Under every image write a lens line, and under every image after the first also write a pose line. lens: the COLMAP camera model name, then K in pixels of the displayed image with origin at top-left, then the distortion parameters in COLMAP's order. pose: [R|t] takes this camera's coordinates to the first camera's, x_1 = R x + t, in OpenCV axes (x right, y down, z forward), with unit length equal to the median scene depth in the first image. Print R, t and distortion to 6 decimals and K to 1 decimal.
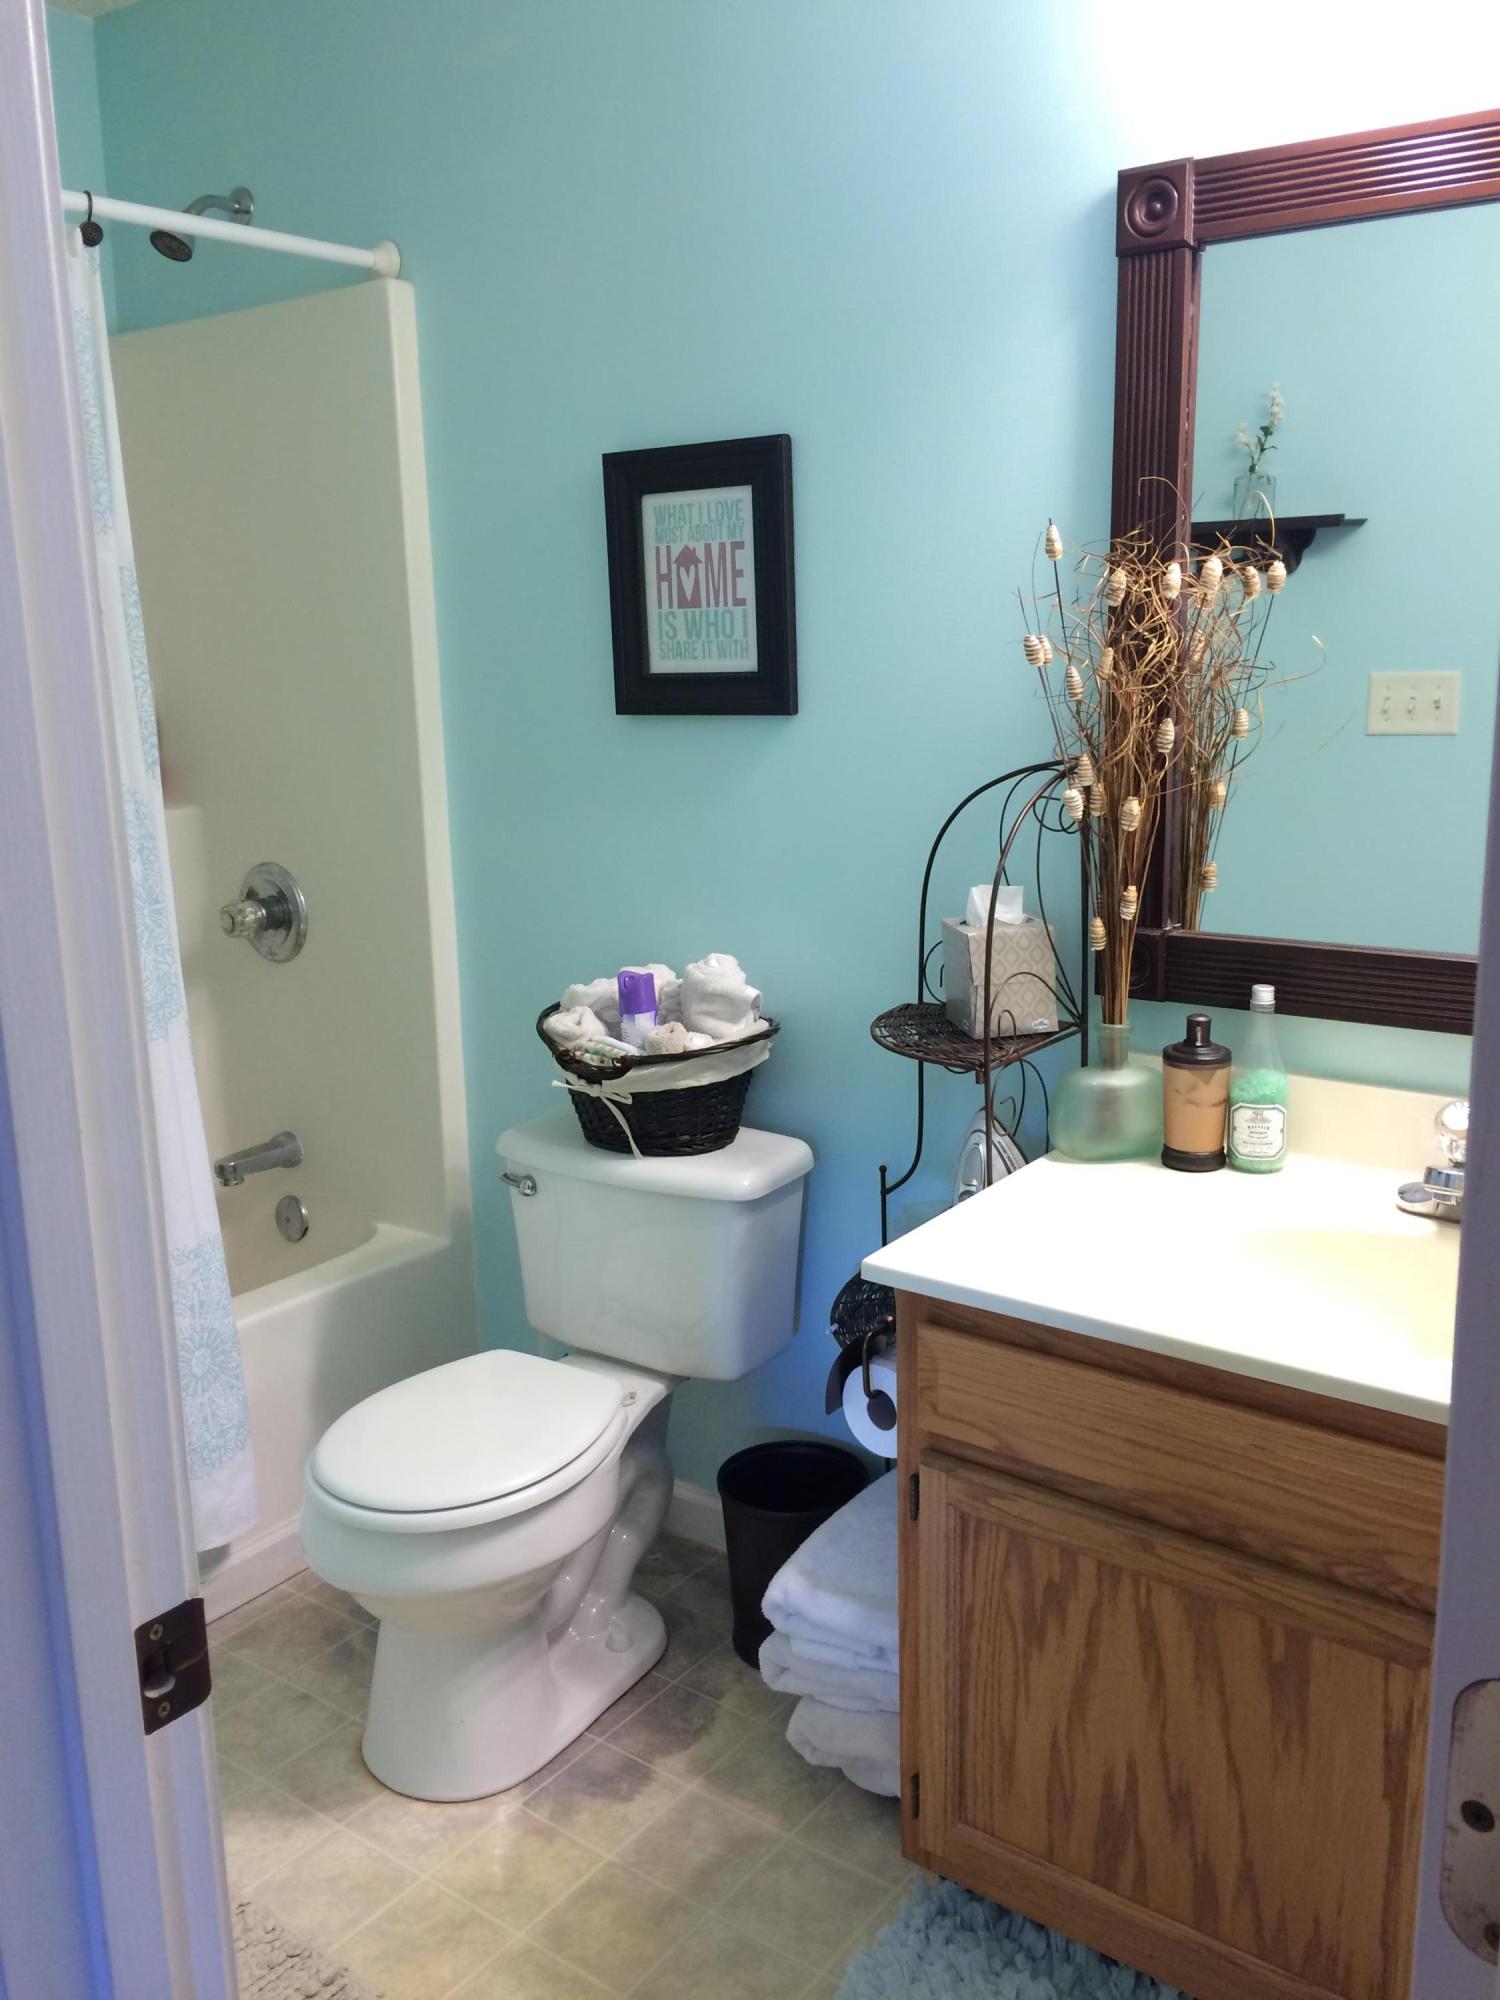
lens RADIAL K [[1701.0, 0, 750.0], [0, 1701.0, 1000.0], [0, 0, 1]] dist [0.071762, -0.097168]
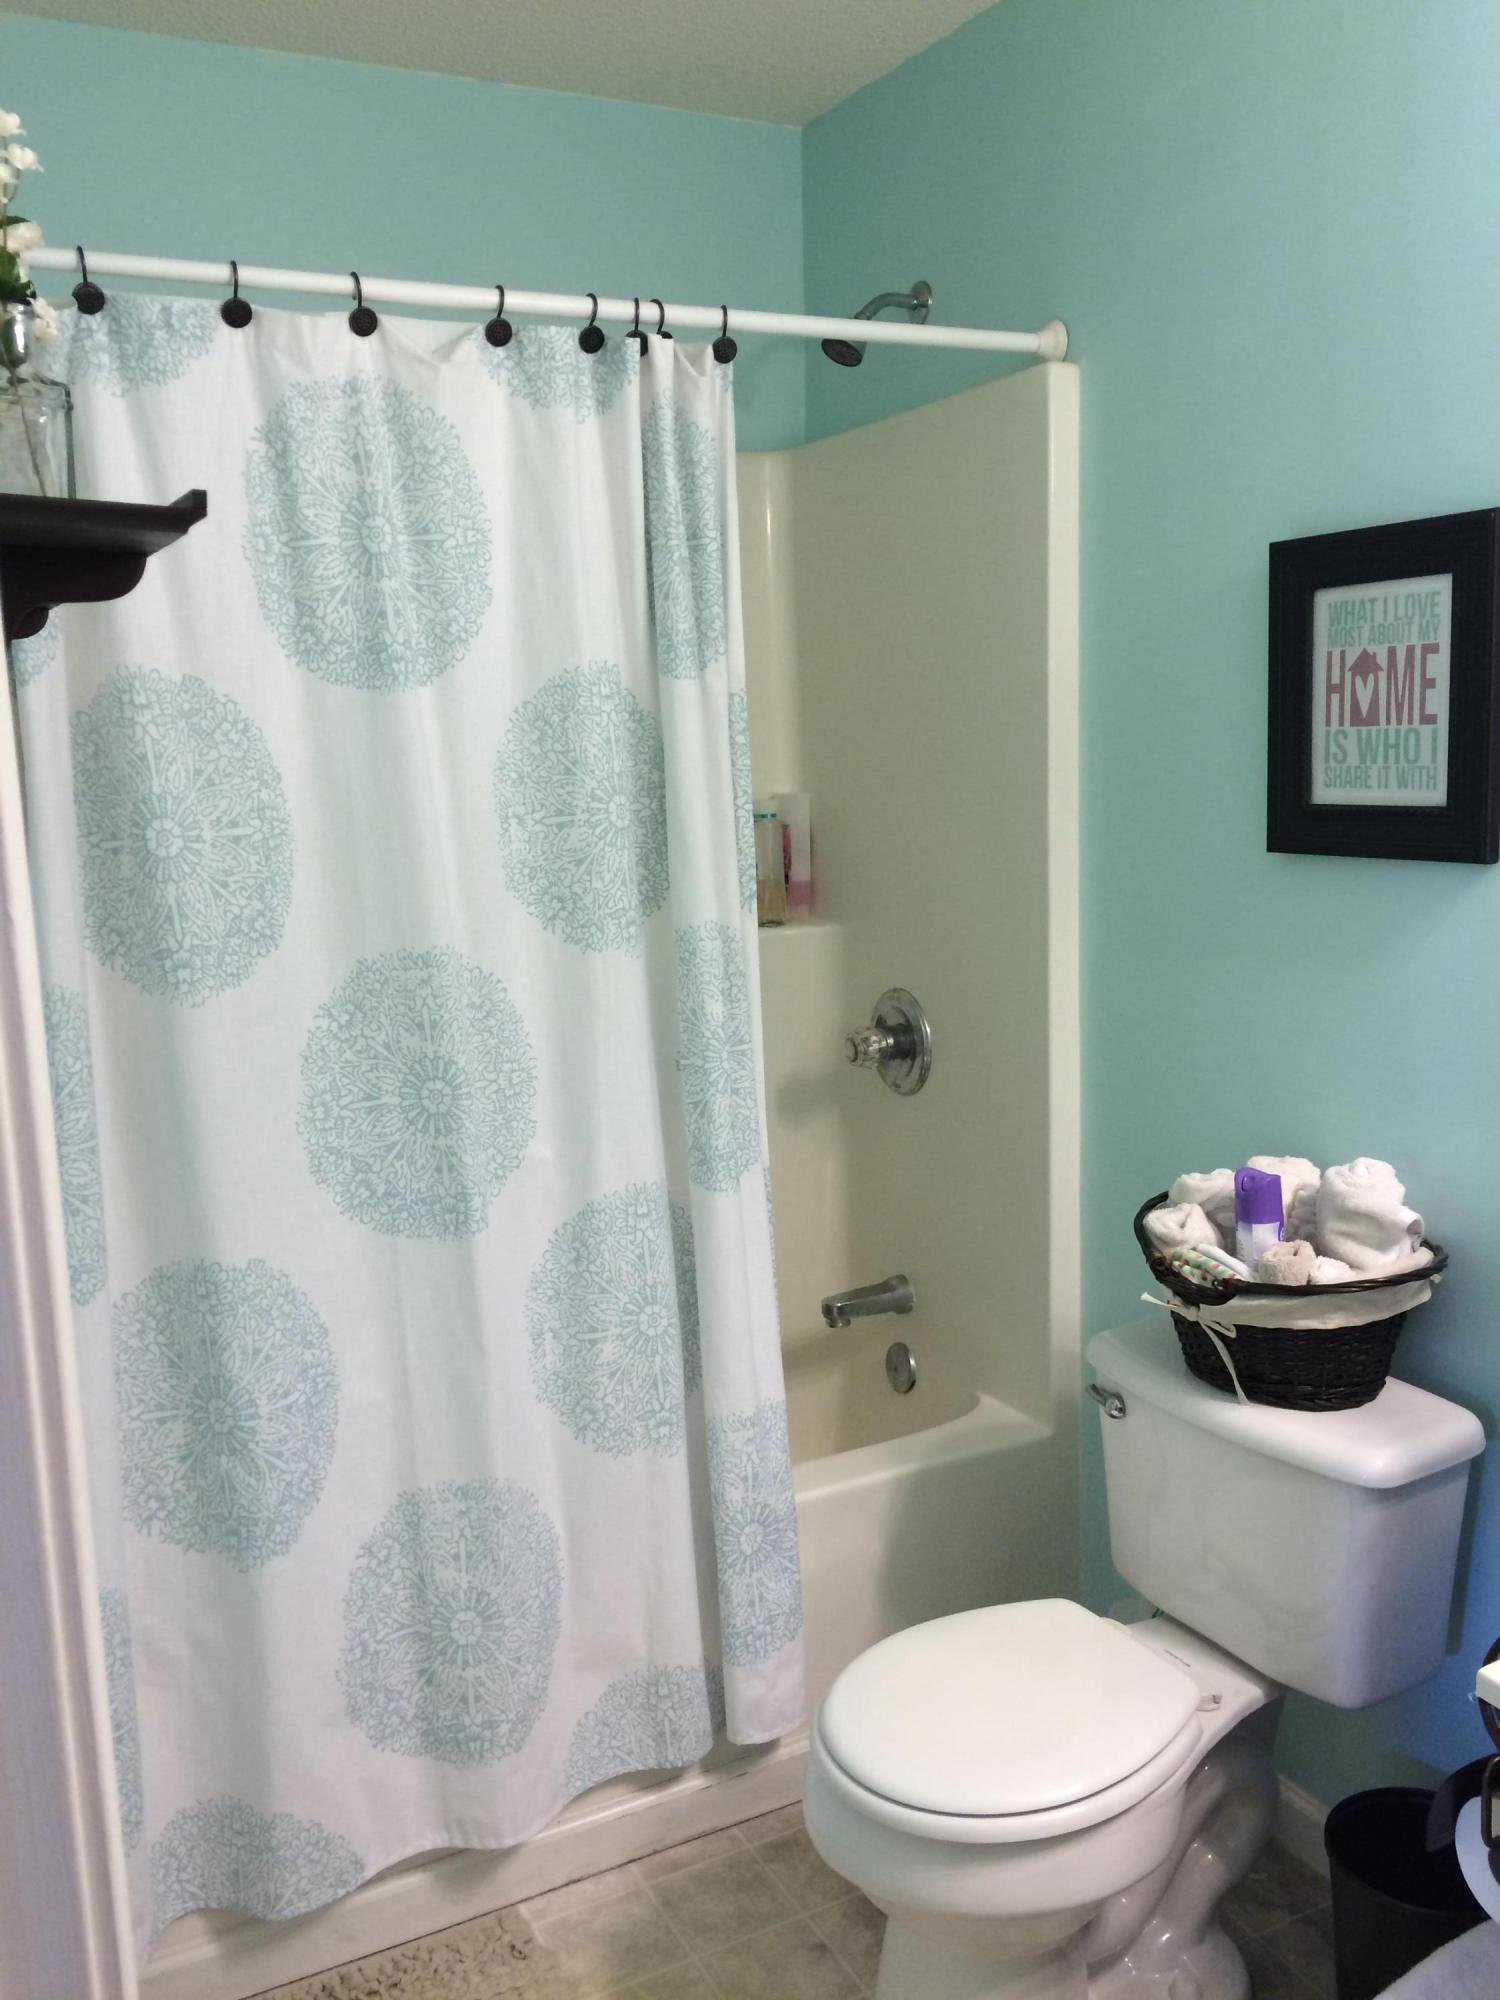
lens RADIAL K [[1701.0, 0, 750.0], [0, 1701.0, 1000.0], [0, 0, 1]] dist [0.071762, -0.097168]
pose [[0.900644, 0.062474, -0.430044, 0.059663], [-0.078773, 0.996688, -0.020182, -0.061369], [0.427359, 0.052052, 0.902582, 0.151469]]
